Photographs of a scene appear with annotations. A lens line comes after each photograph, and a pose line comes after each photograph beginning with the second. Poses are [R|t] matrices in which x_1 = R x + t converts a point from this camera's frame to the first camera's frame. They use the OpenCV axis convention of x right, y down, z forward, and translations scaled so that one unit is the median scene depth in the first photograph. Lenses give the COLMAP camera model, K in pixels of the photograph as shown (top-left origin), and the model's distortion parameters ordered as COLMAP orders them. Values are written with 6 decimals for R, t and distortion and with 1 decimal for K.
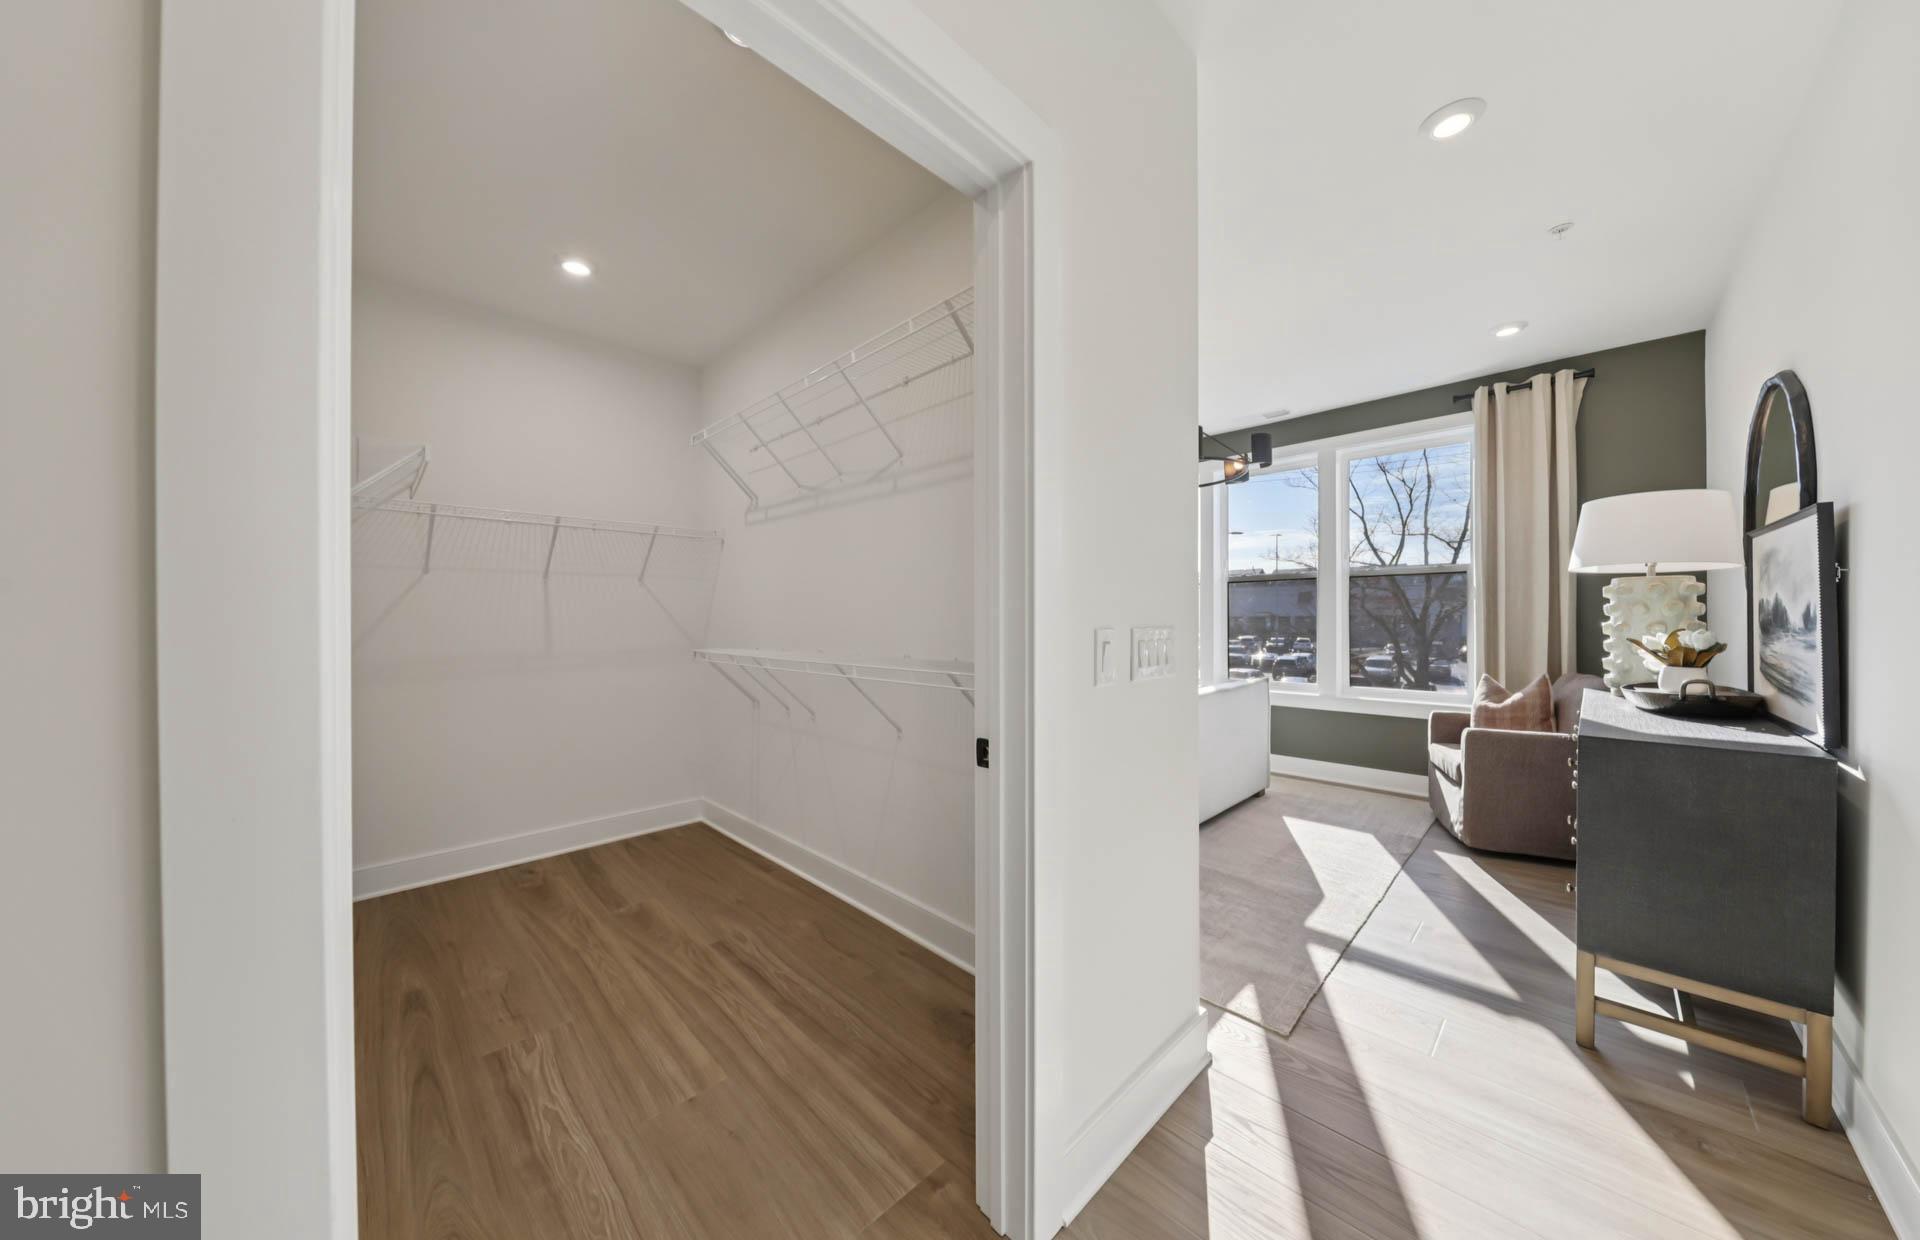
lens RADIAL K [[613.6, 0, 961.1], [0, 613.6, 616.9], [0, 0, 1]] dist [-0.000394, -0.000021]
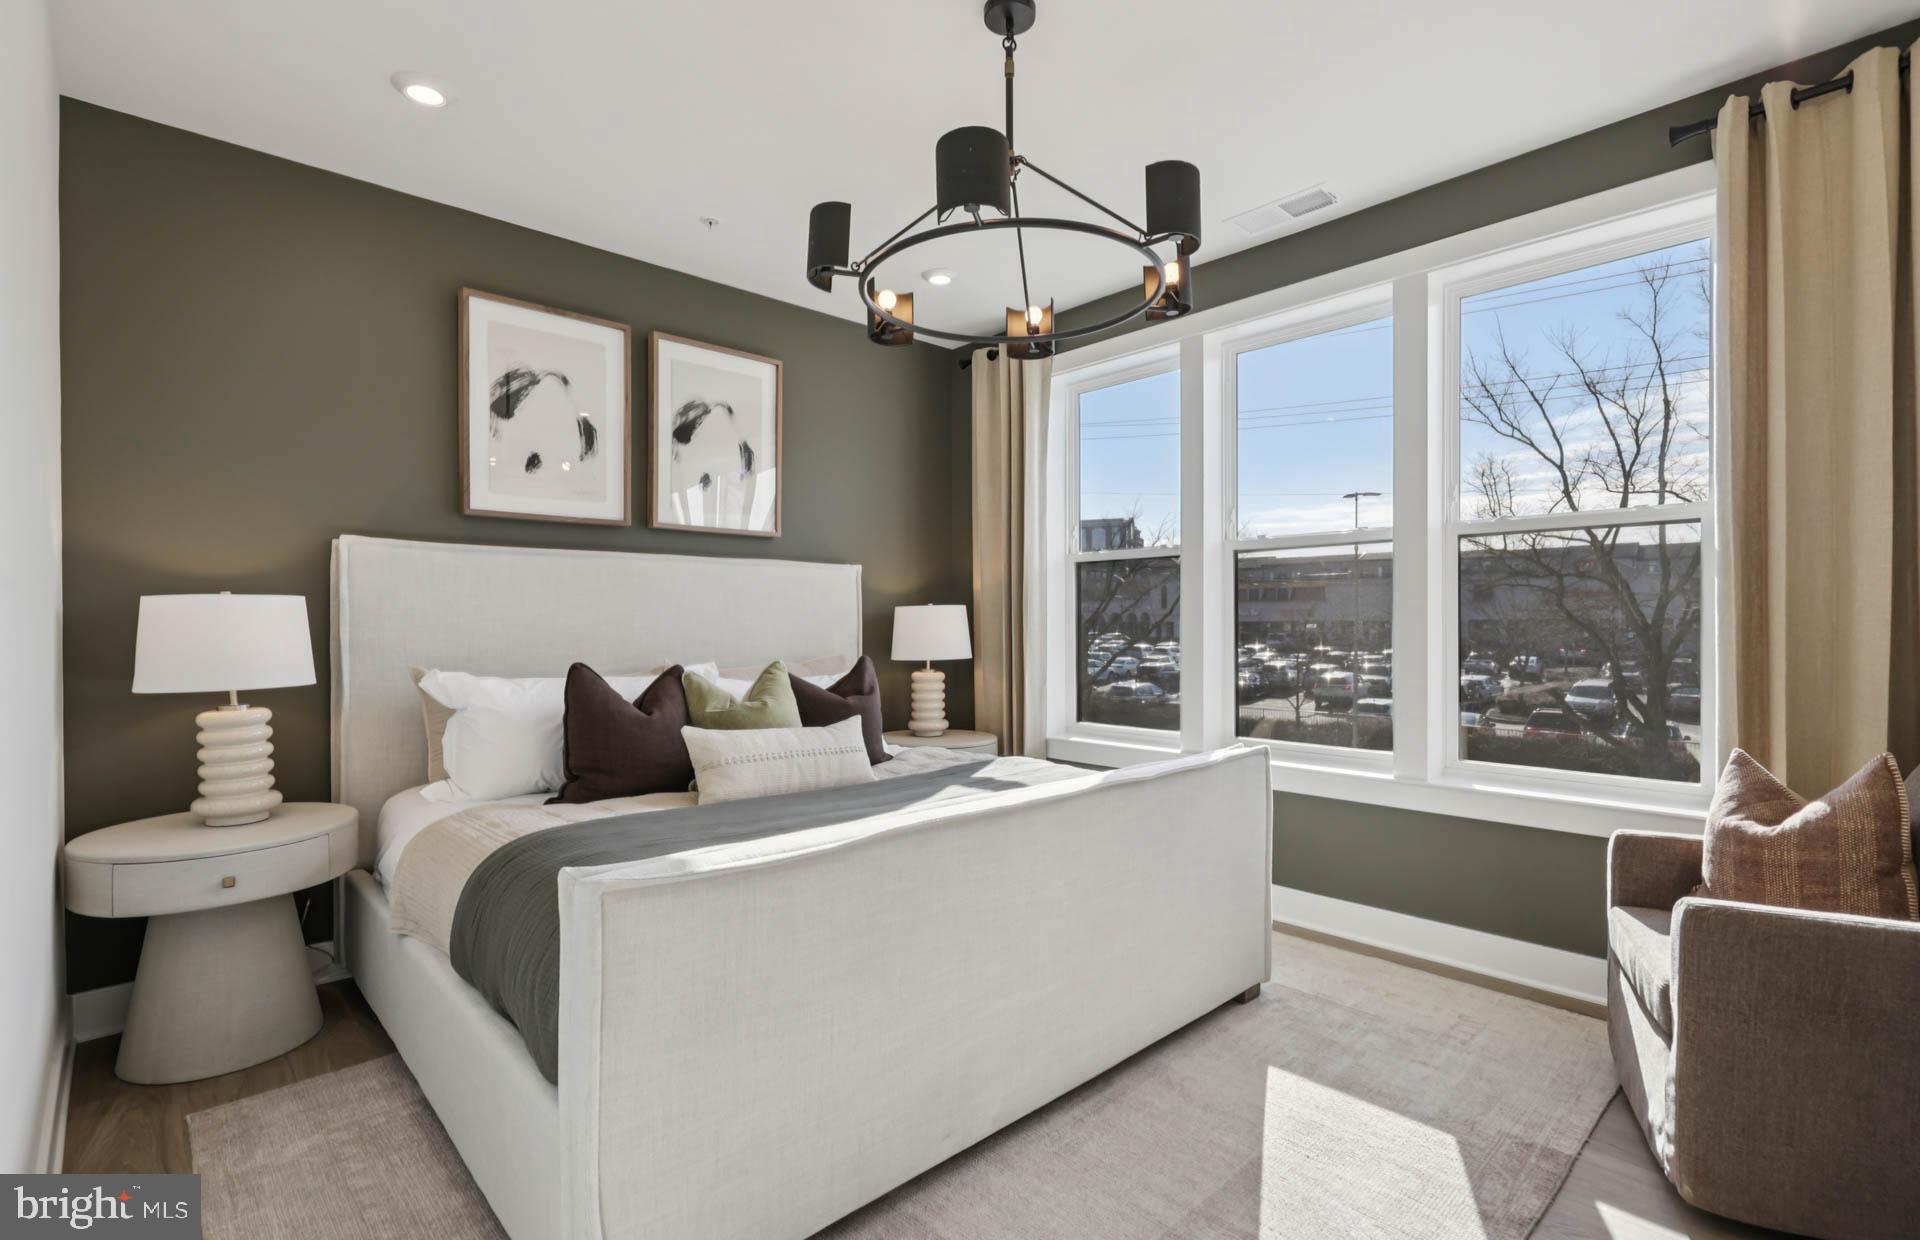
lens RADIAL K [[884.5, 0, 952.9], [0, 884.5, 621.7], [0, 0, 1]] dist [0.000380, 0.000941]
pose [[0.999497, 0.001024, -0.031689, 0.306333], [-0.000983, 0.999999, 0.001305, 0.002441], [0.031690, -0.001273, 0.999497, 0.342946]]
